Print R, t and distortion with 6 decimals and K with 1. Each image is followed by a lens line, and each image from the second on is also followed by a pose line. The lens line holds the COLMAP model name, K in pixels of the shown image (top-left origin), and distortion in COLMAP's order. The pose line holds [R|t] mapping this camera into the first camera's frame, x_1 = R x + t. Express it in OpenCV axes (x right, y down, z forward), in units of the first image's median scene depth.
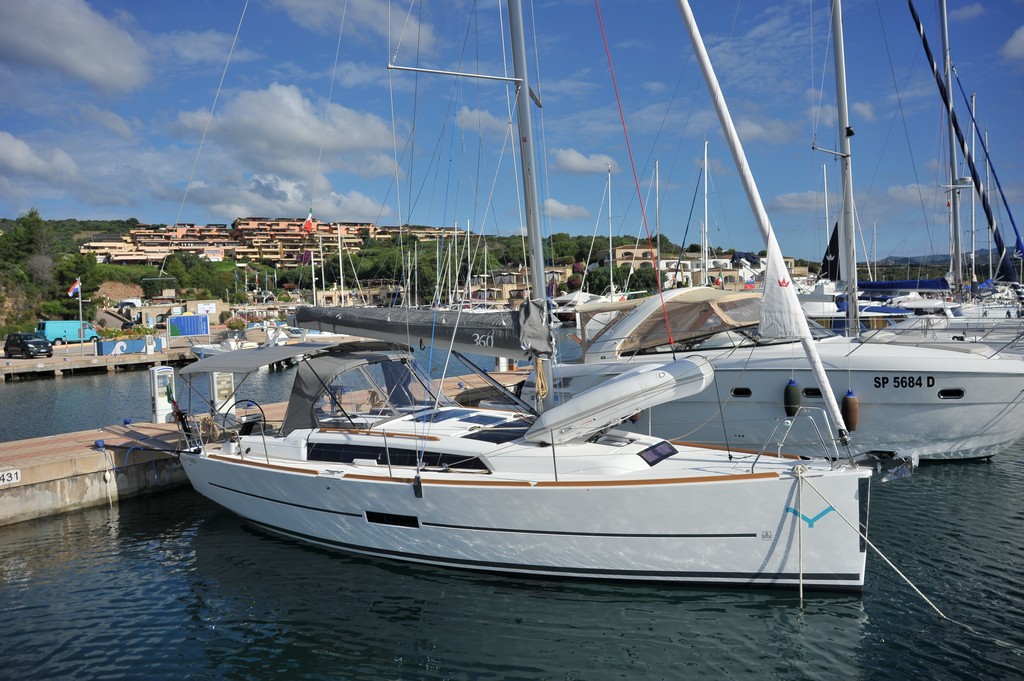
lens RADIAL K [[822.0, 0, 520.0], [0, 822.0, 345.7], [0, 0, 1]] dist [-0.145899, 0.152912]
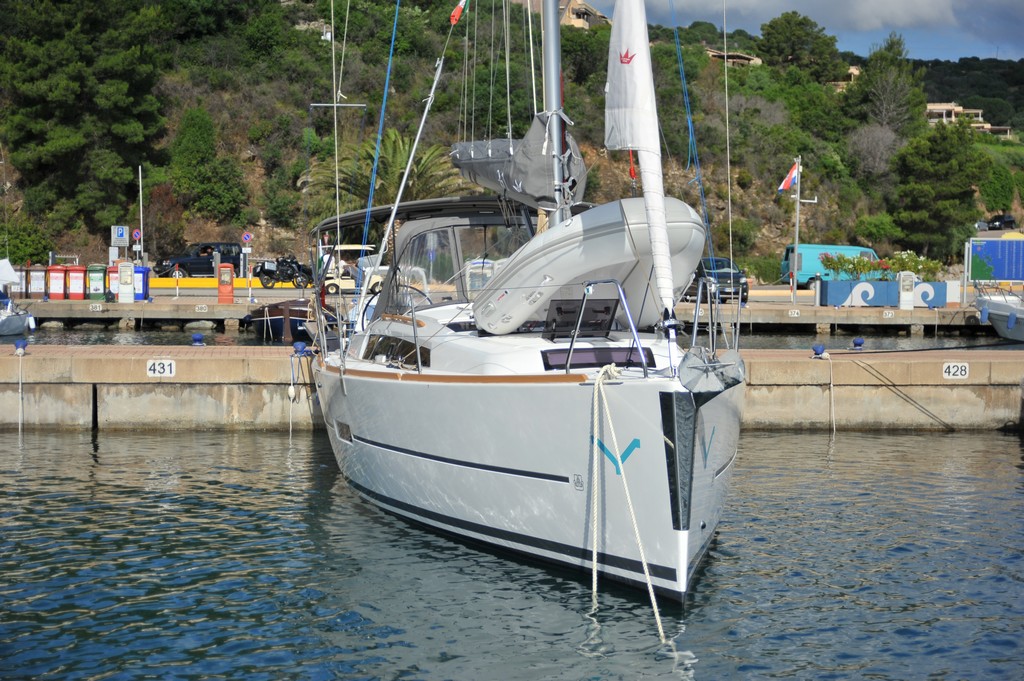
lens RADIAL K [[1882.4, 0, 512.0], [0, 1882.4, 340.5], [0, 0, 1]] dist [0.026288, 0.349579]
pose [[0.692043, 0.070119, -0.718443, 0.813955], [-0.073399, 0.996948, 0.026598, 0.061665], [0.718115, 0.034326, 0.695077, -0.010623]]
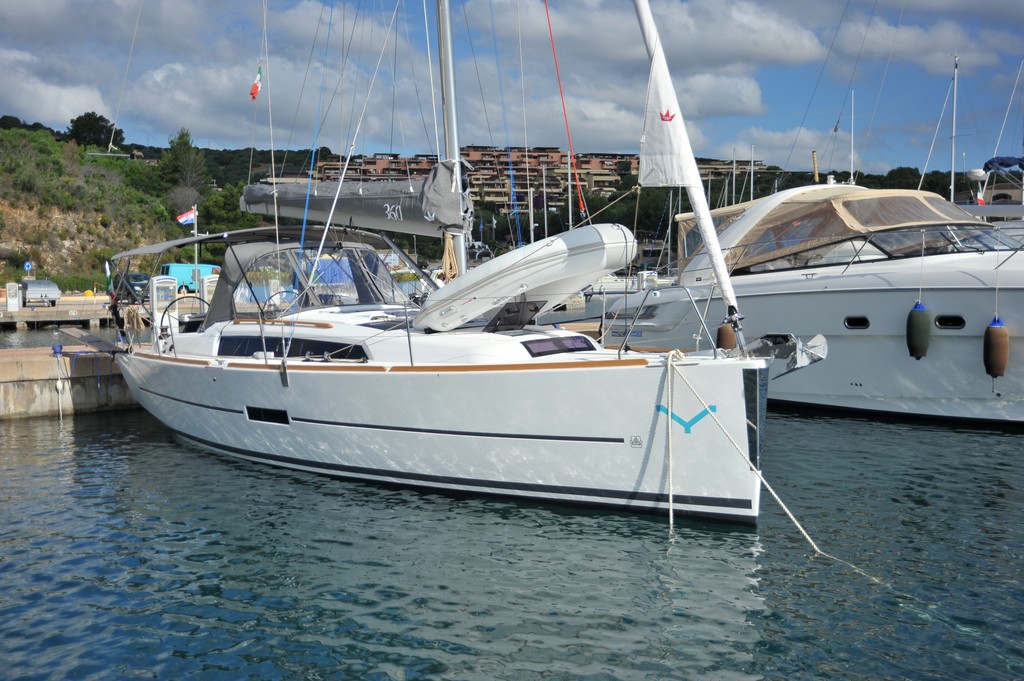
lens RADIAL K [[1151.2, 0, 510.8], [0, 1151.2, 358.9], [0, 0, 1]] dist [0.005965, 0.018611]
pose [[0.956857, 0.043541, -0.287279, 0.321654], [-0.036414, 0.998883, 0.030108, 0.080239], [0.288269, -0.018348, 0.957374, -0.064839]]
